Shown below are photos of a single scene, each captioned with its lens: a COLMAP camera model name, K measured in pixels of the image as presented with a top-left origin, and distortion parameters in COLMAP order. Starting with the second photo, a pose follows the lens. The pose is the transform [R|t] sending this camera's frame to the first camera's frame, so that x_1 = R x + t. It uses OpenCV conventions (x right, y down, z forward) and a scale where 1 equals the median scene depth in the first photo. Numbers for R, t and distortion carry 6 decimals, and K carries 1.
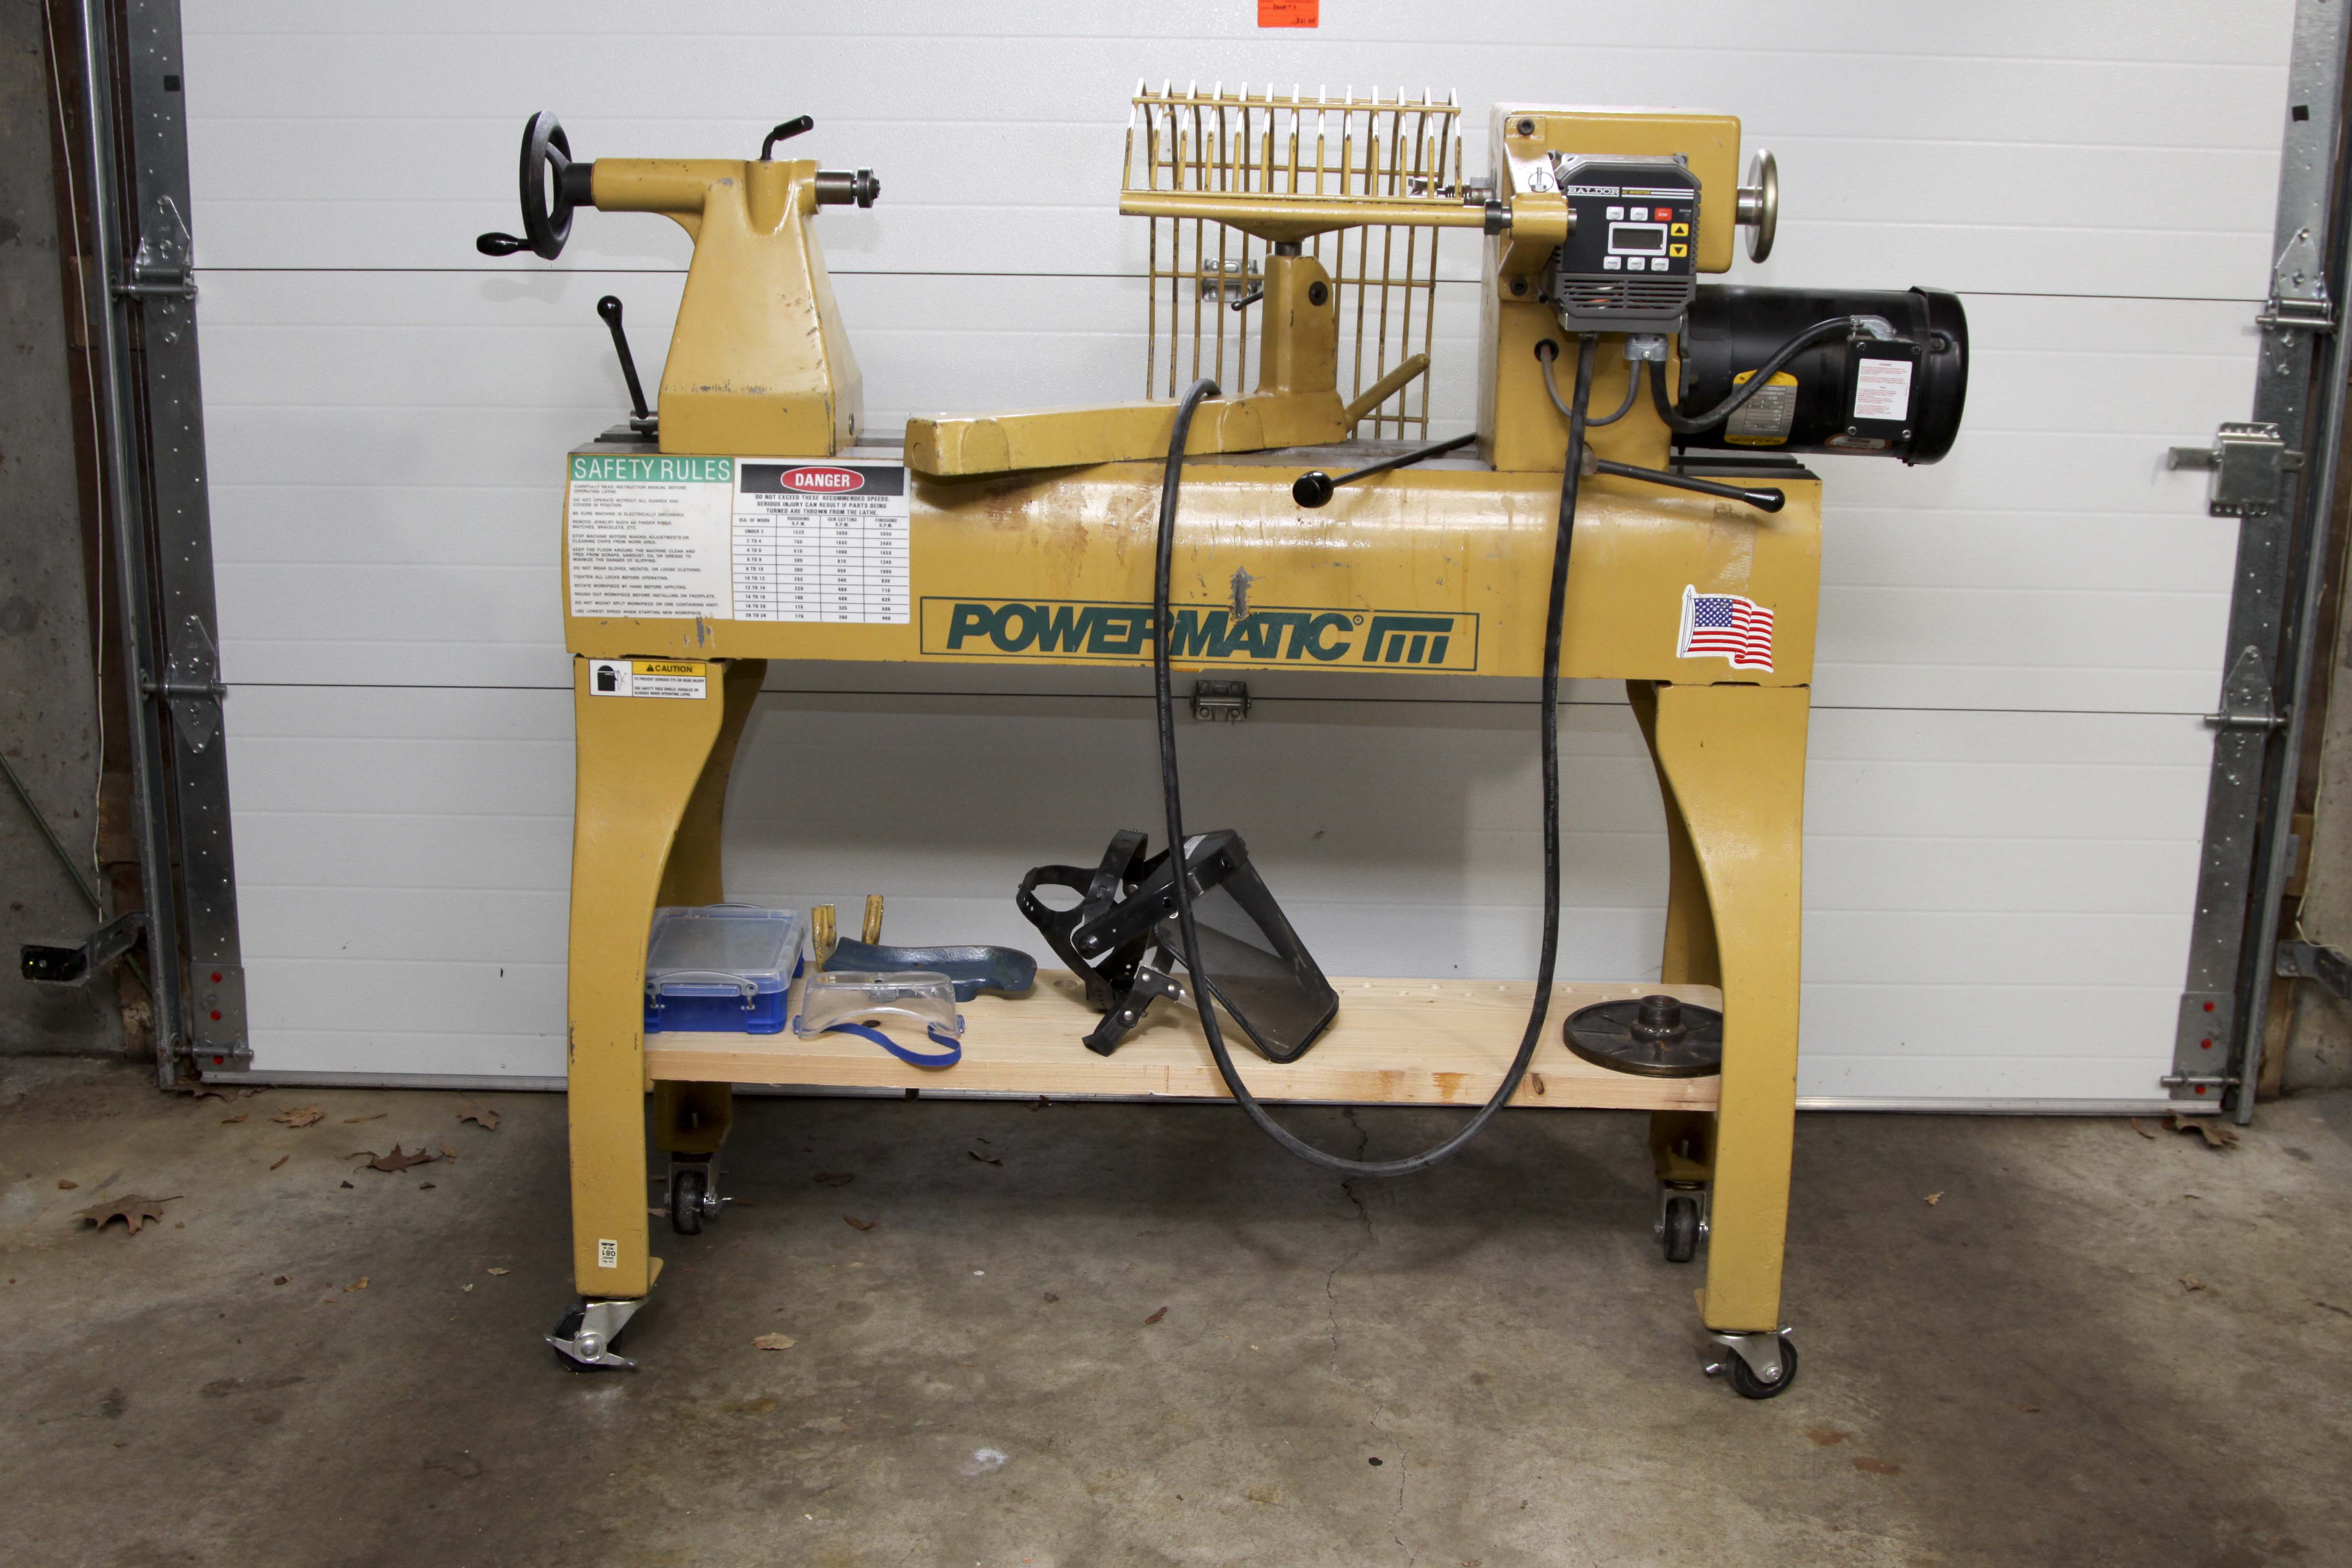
lens RADIAL K [[2752.8, 0, 1177.0], [0, 2752.8, 780.1], [0, 0, 1]] dist [-0.092894, 0.000000]
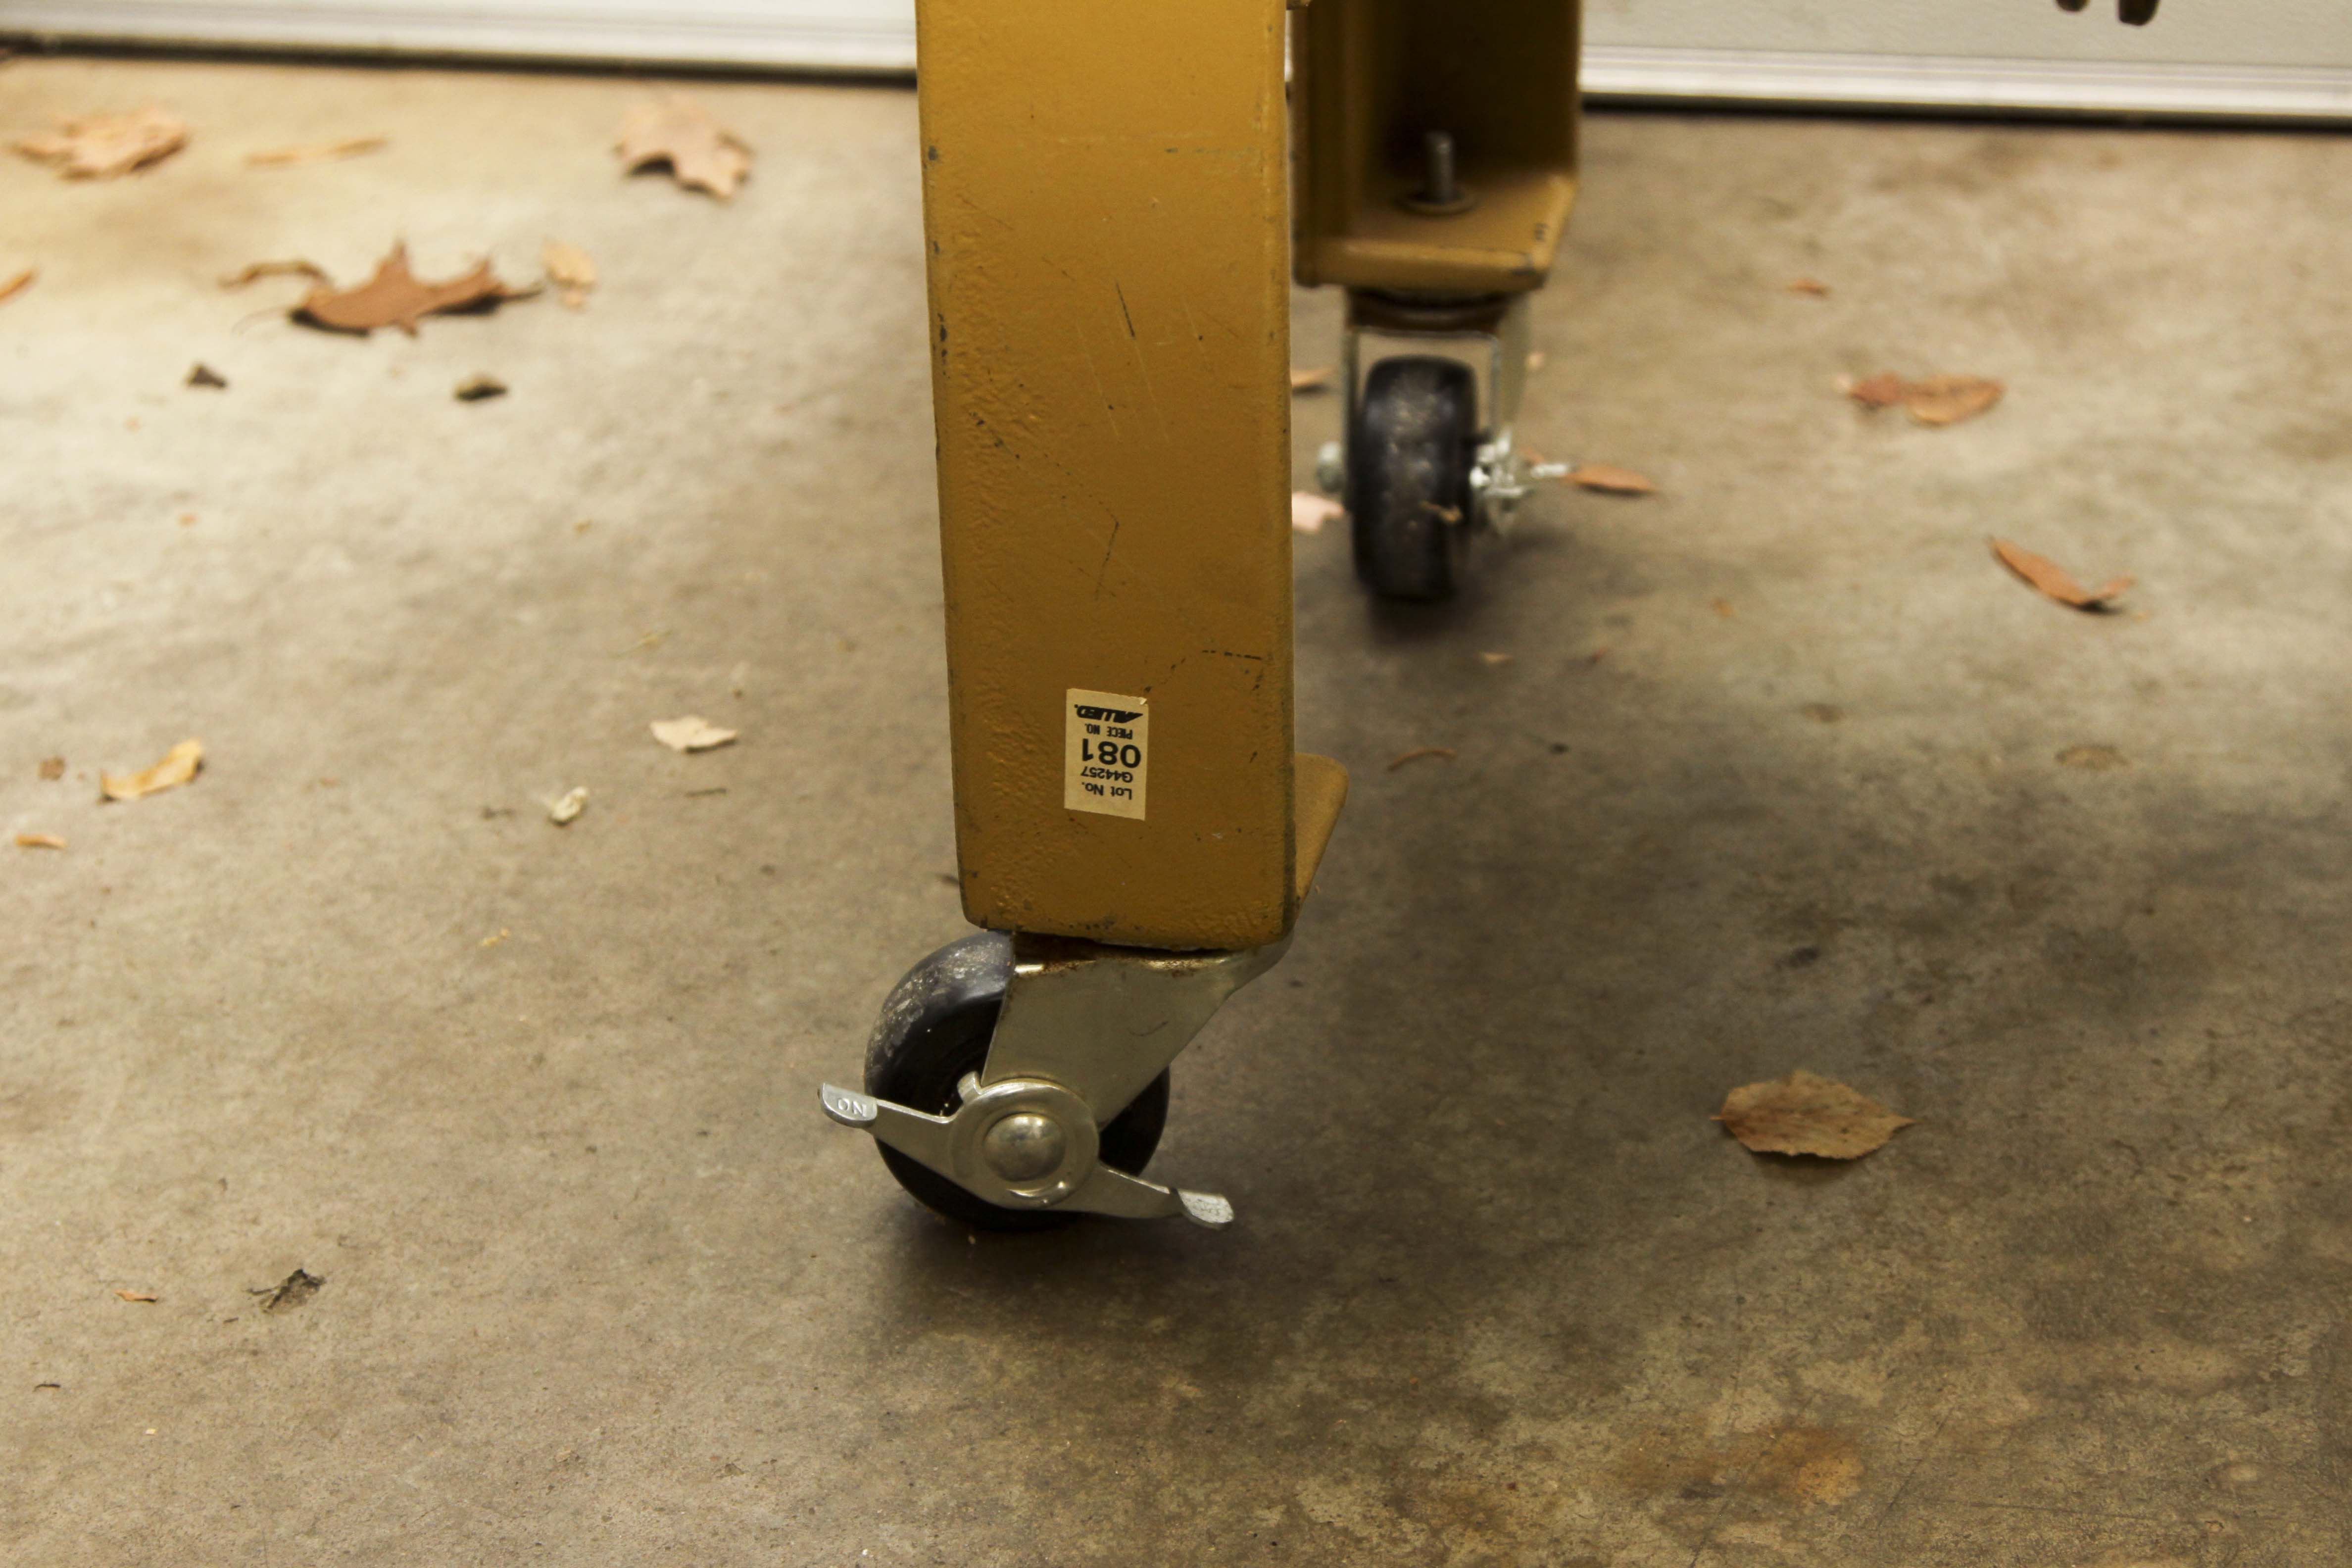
lens RADIAL K [[4620.5, 0, 1175.0], [0, 4620.5, 784.8], [0, 0, 1]] dist [0.070026, 0.000000]
pose [[0.981634, 0.047932, -0.184652, -0.108948], [-0.002264, 0.970780, 0.239960, 0.070423], [0.190758, -0.235135, 0.953060, 0.525358]]
